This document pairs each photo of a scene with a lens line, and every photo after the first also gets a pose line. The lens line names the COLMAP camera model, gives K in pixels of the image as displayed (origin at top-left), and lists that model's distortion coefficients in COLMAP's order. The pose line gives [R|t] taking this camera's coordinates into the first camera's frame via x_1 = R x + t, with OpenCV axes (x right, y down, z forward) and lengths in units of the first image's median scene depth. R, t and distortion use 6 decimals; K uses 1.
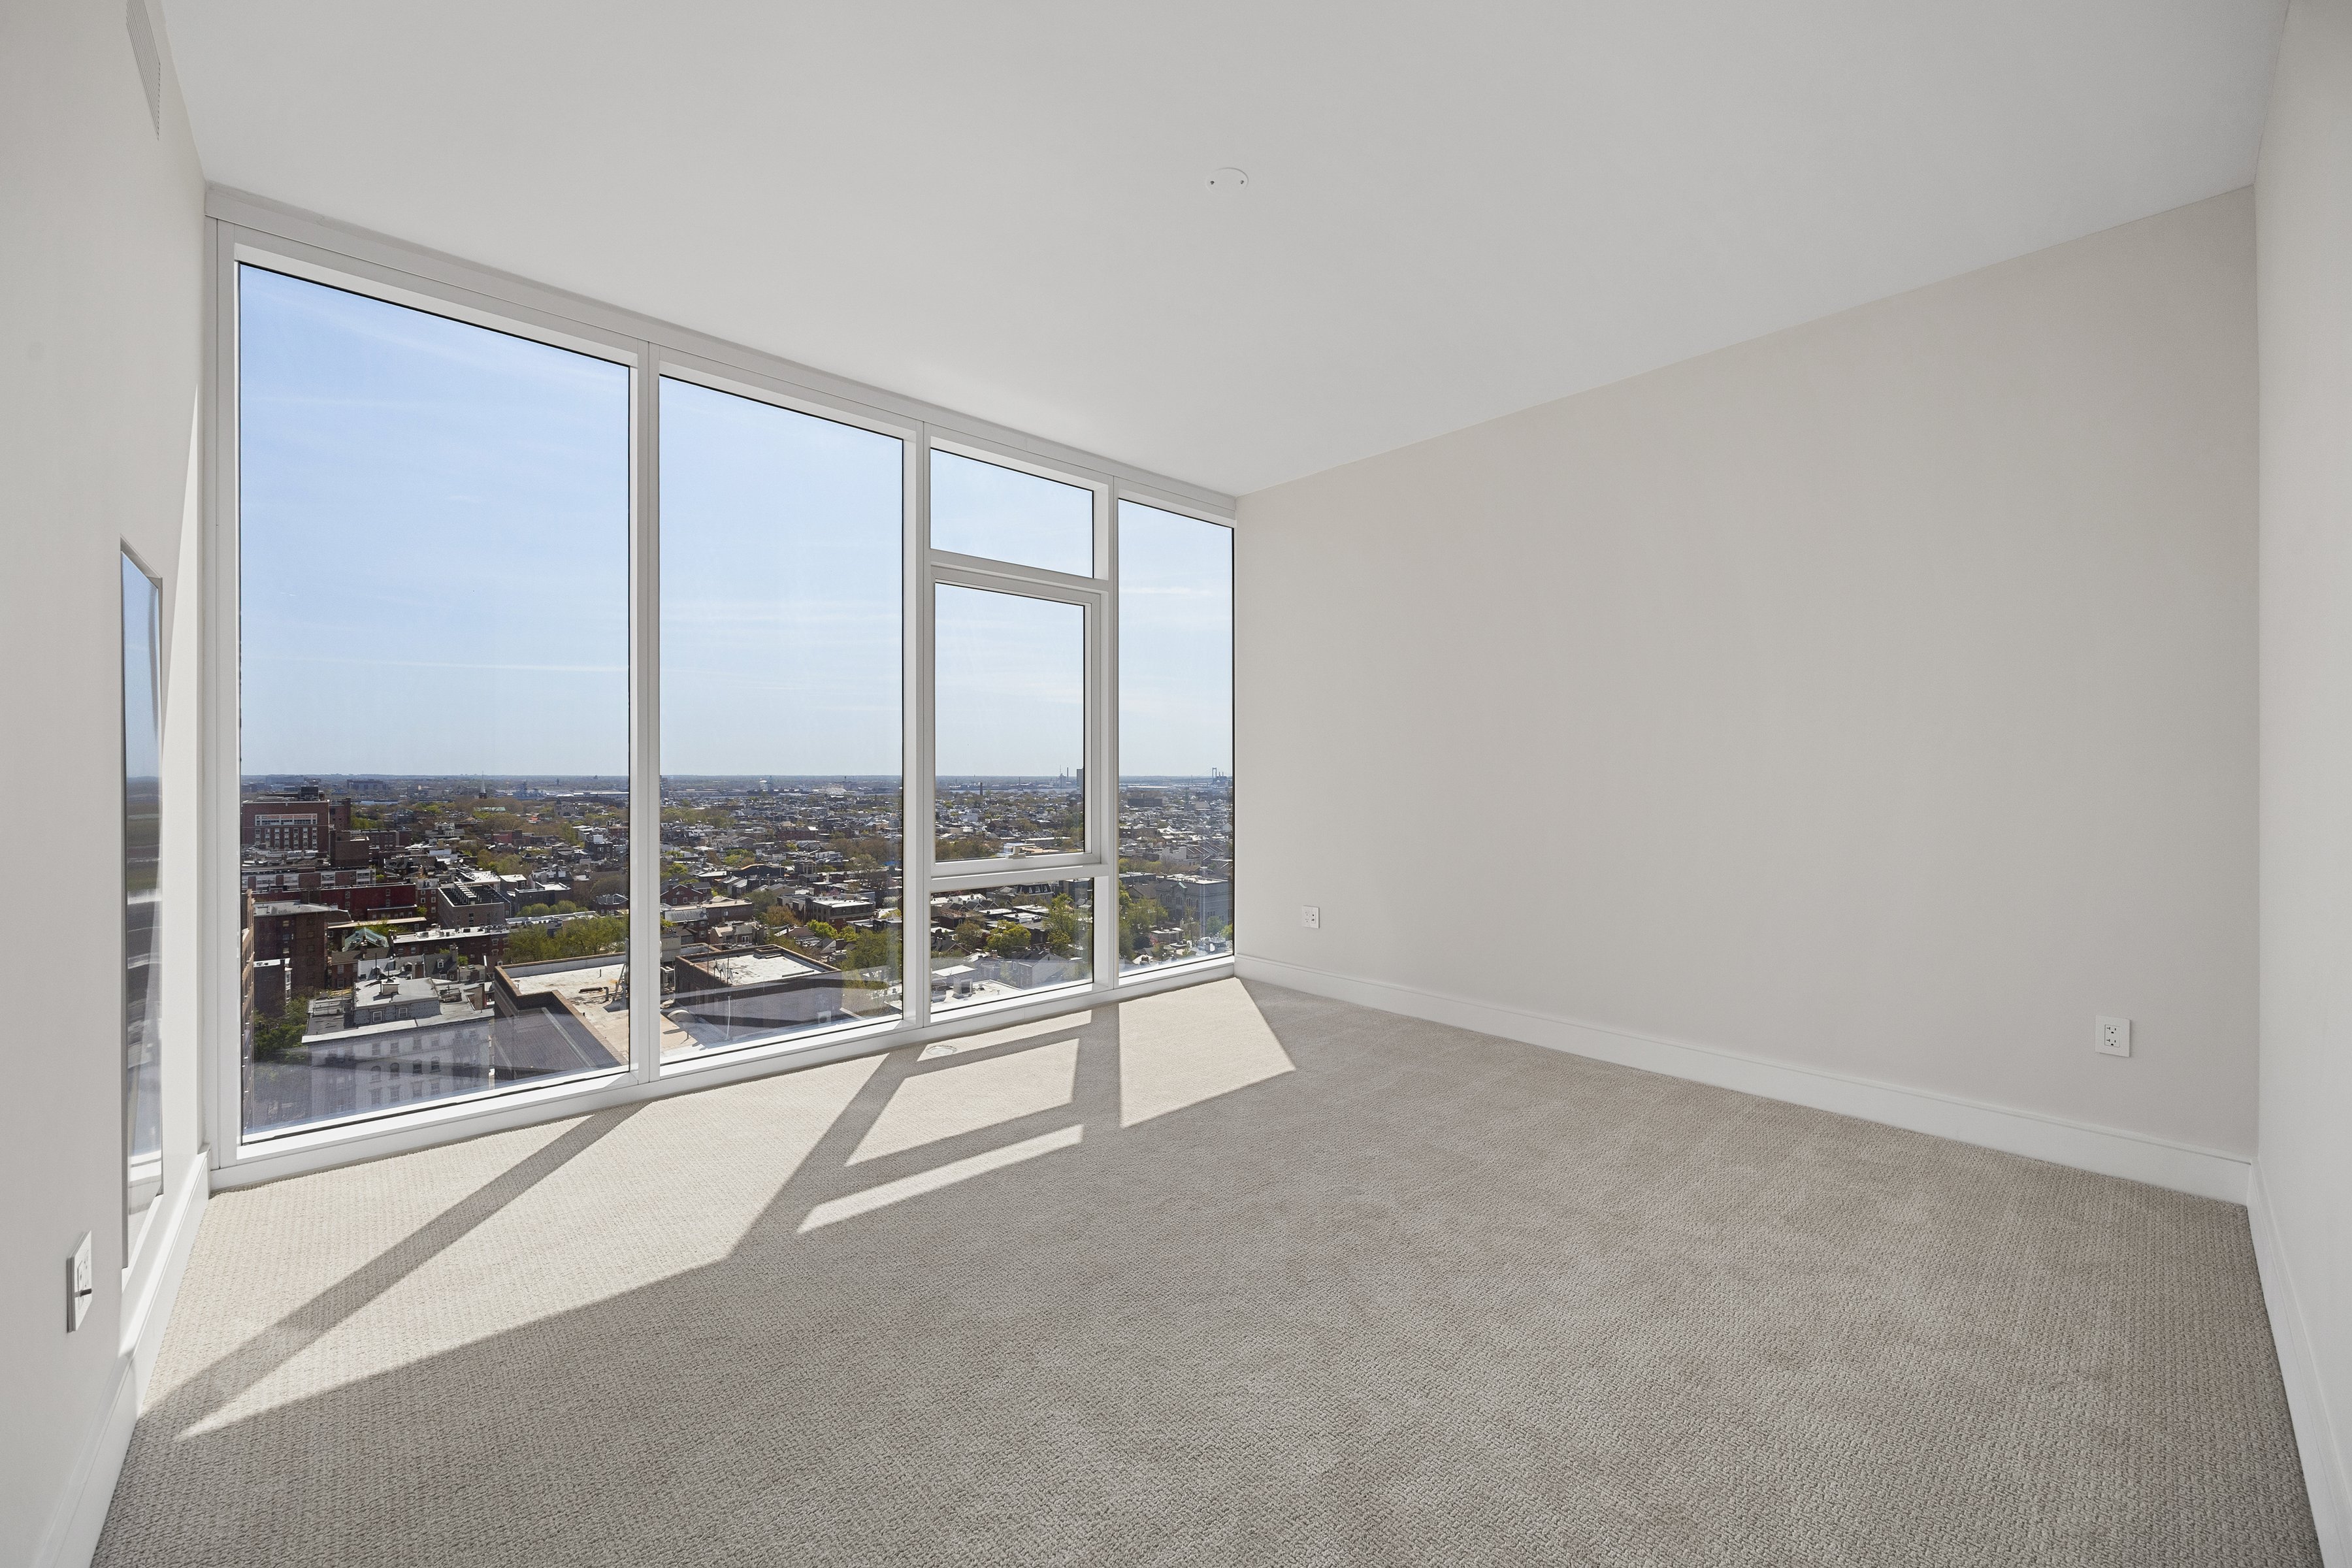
lens RADIAL K [[880.3, 0, 1184.6], [0, 880.3, 783.4], [0, 0, 1]] dist [-0.001452, -0.000086]
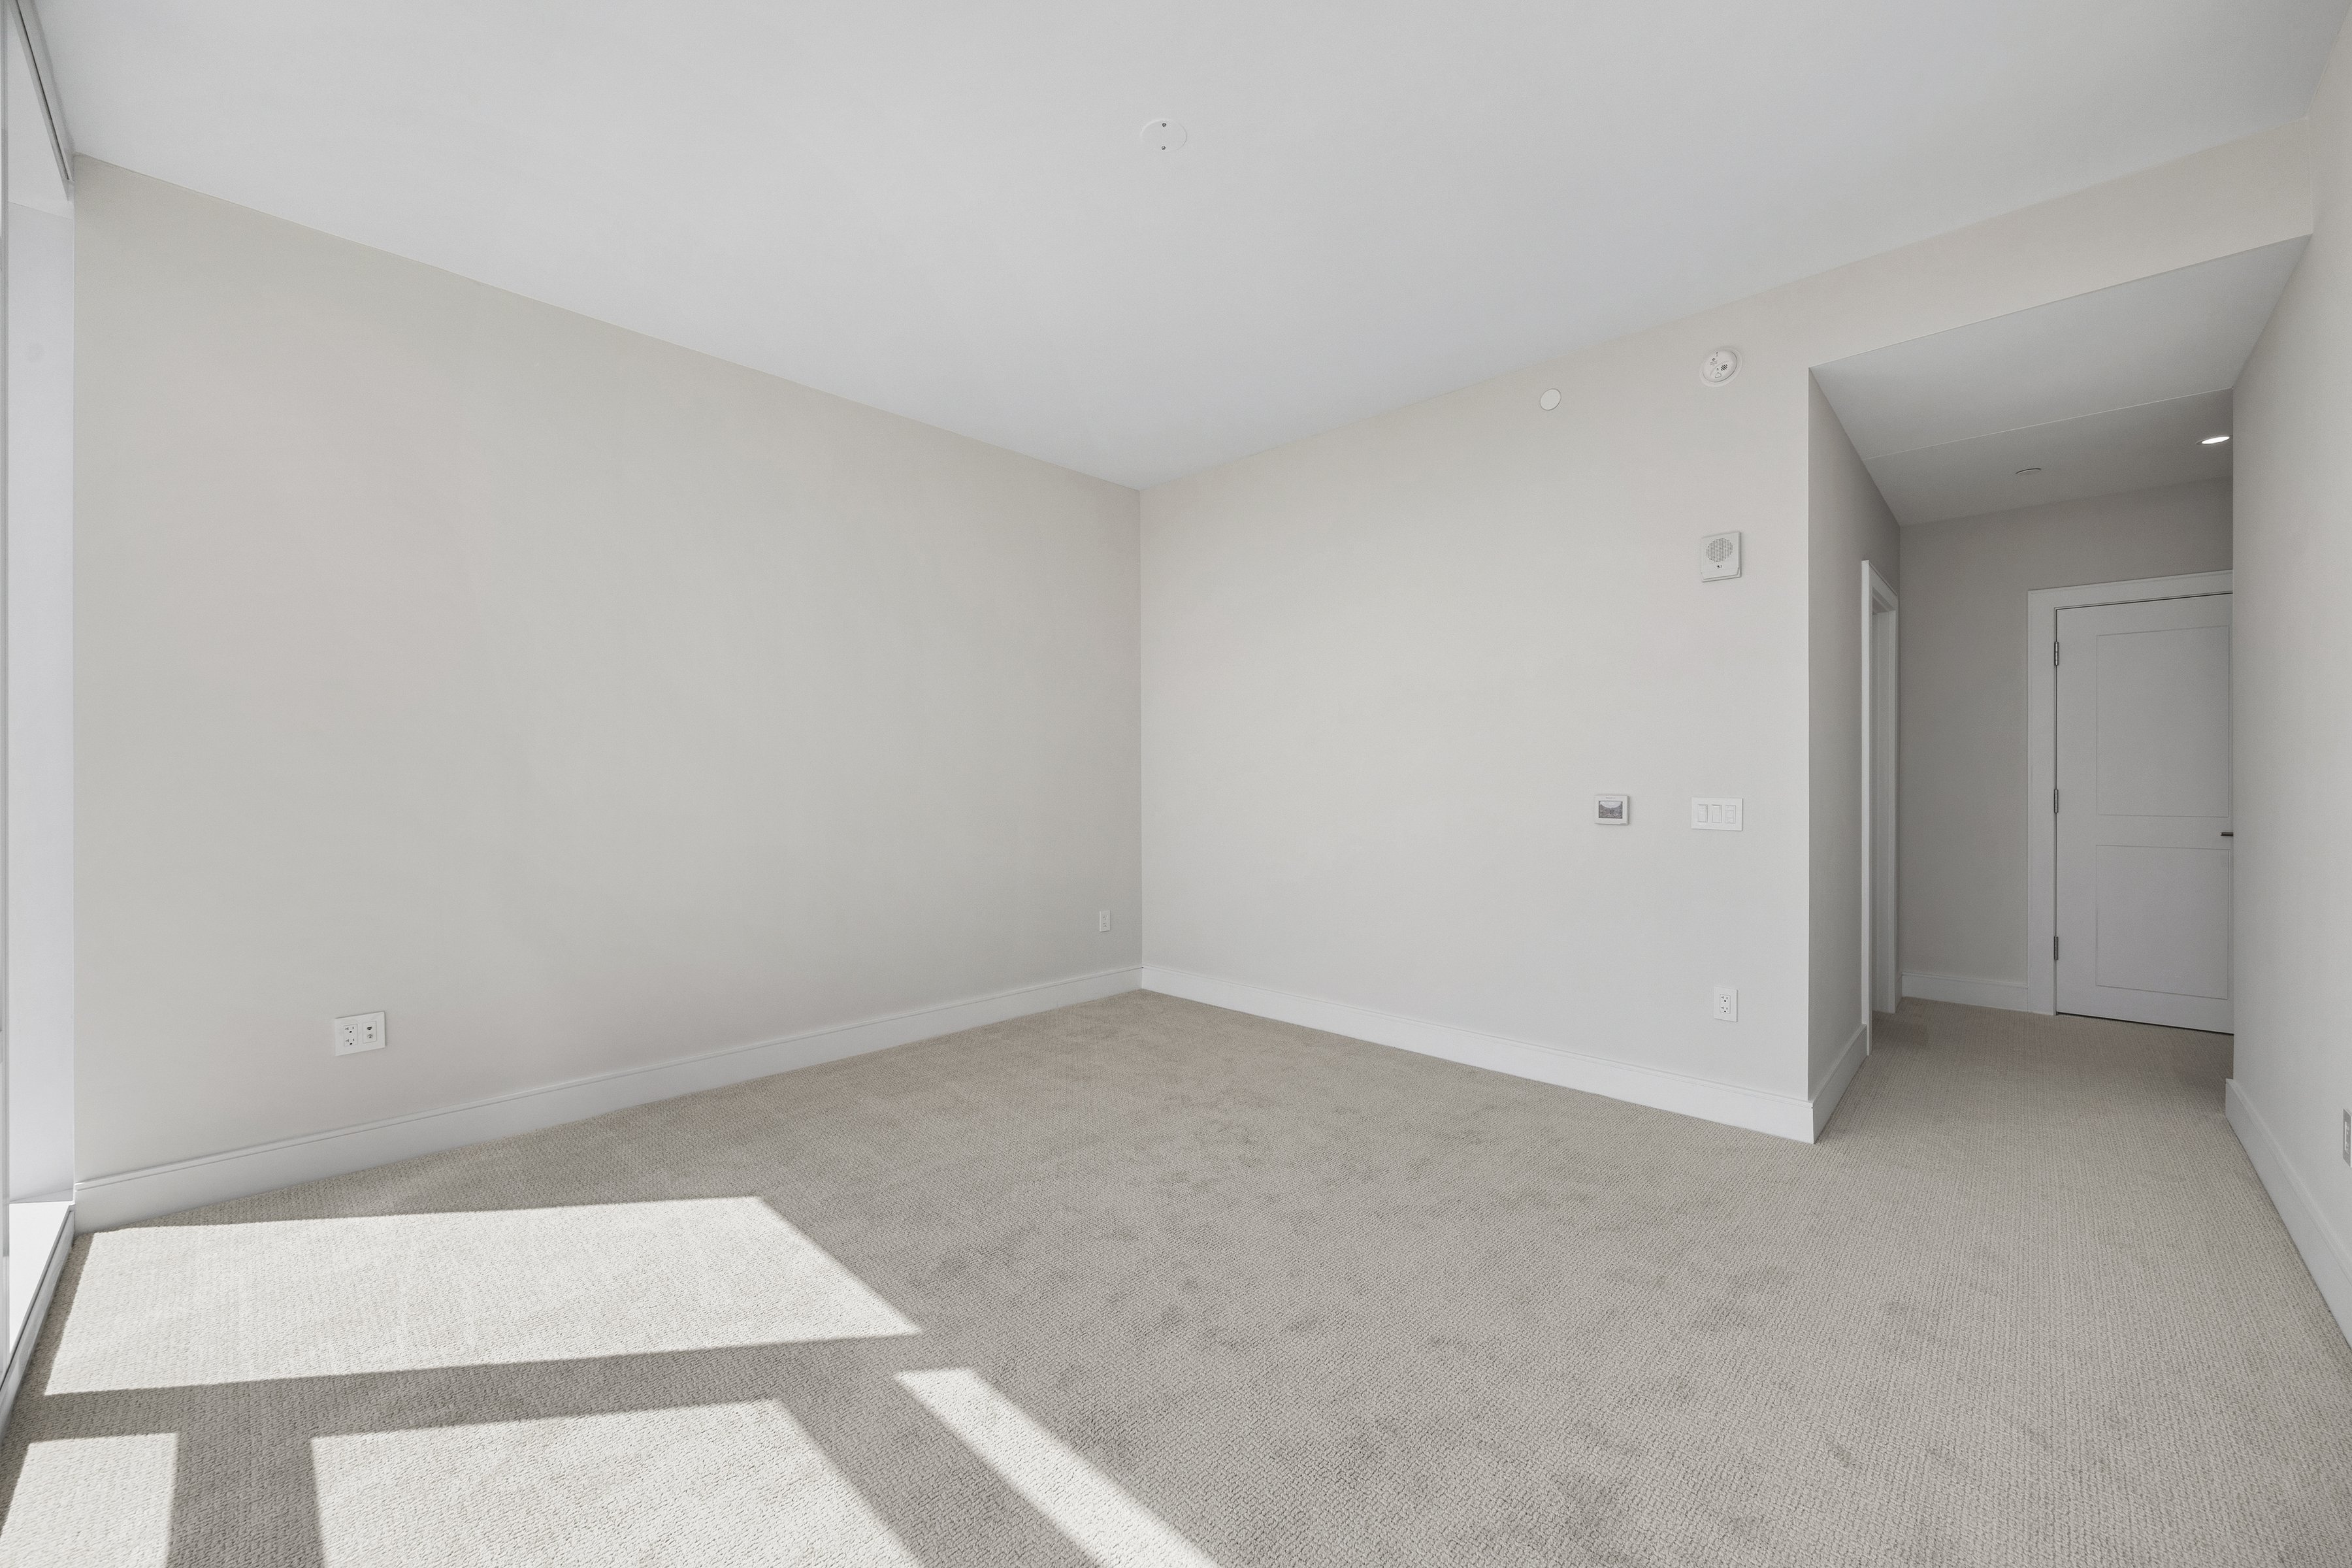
lens RADIAL K [[899.6, 0, 1169.1], [0, 899.6, 785.8], [0, 0, 1]] dist [-0.002714, -0.000261]
pose [[-0.050083, 0.000419, 0.998745, -0.660855], [0.010140, 0.999949, 0.000089, 0.010882], [-0.998694, 0.010132, -0.050085, 0.800423]]
